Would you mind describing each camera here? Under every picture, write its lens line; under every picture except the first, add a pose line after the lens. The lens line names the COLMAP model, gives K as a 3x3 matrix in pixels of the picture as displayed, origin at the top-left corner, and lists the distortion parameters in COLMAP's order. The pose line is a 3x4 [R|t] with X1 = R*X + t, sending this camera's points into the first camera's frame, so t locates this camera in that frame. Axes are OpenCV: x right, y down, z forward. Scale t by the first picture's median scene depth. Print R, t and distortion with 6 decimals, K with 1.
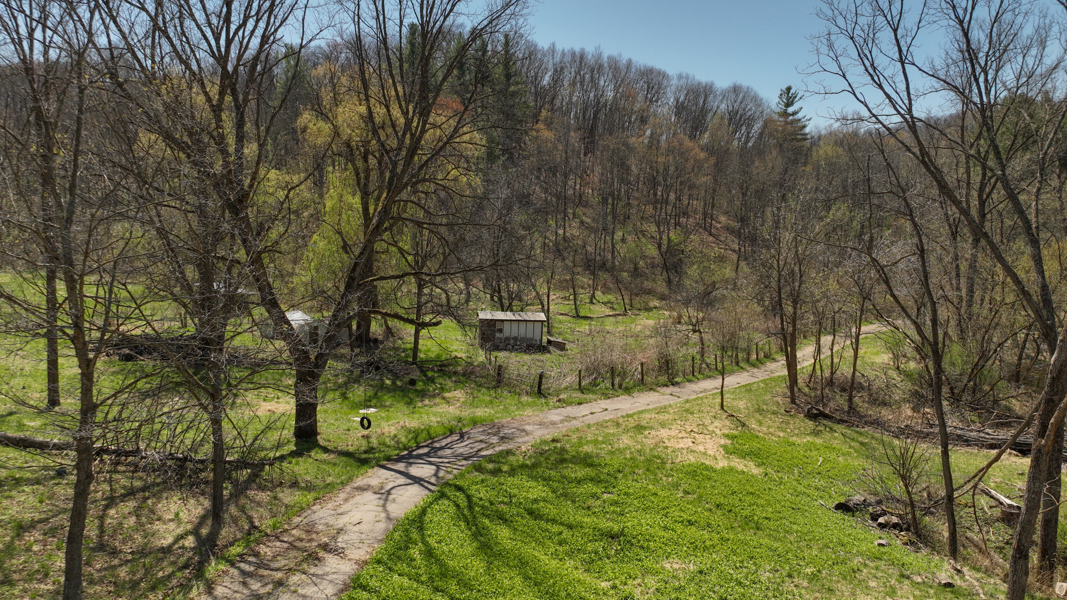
lens RADIAL K [[749.1, 0, 534.5], [0, 749.1, 299.4], [0, 0, 1]] dist [-0.011701, 0.033226]
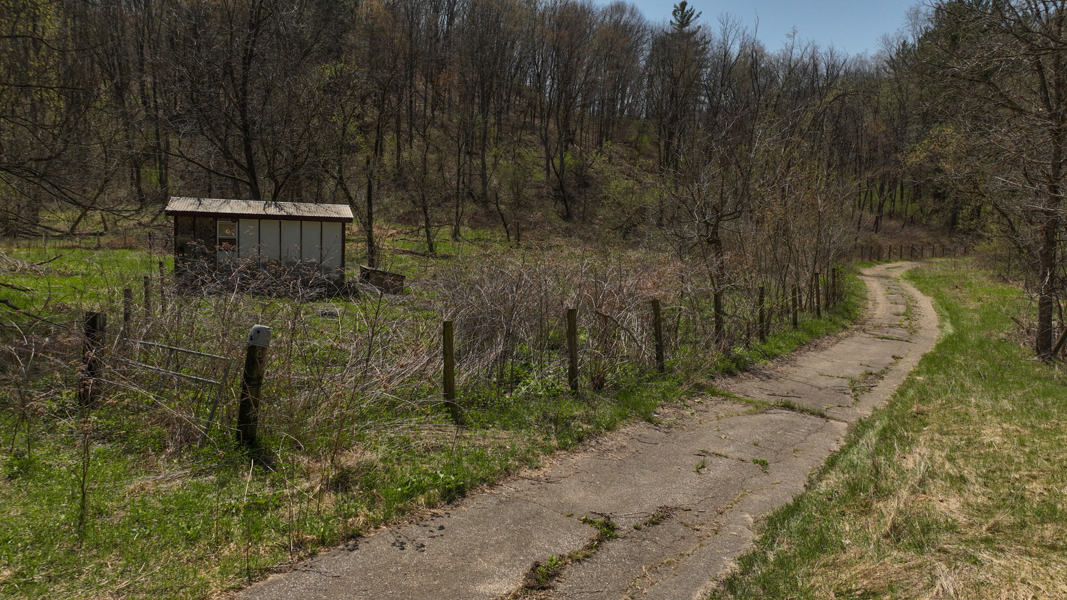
lens RADIAL K [[749.1, 0, 534.1], [0, 749.1, 300.8], [0, 0, 1]] dist [-0.011701, 0.033226]
pose [[0.981744, -0.019148, 0.189242, 0.021917], [0.013993, 0.999495, 0.028543, 0.039482], [-0.189693, -0.025373, 0.981515, 0.372070]]
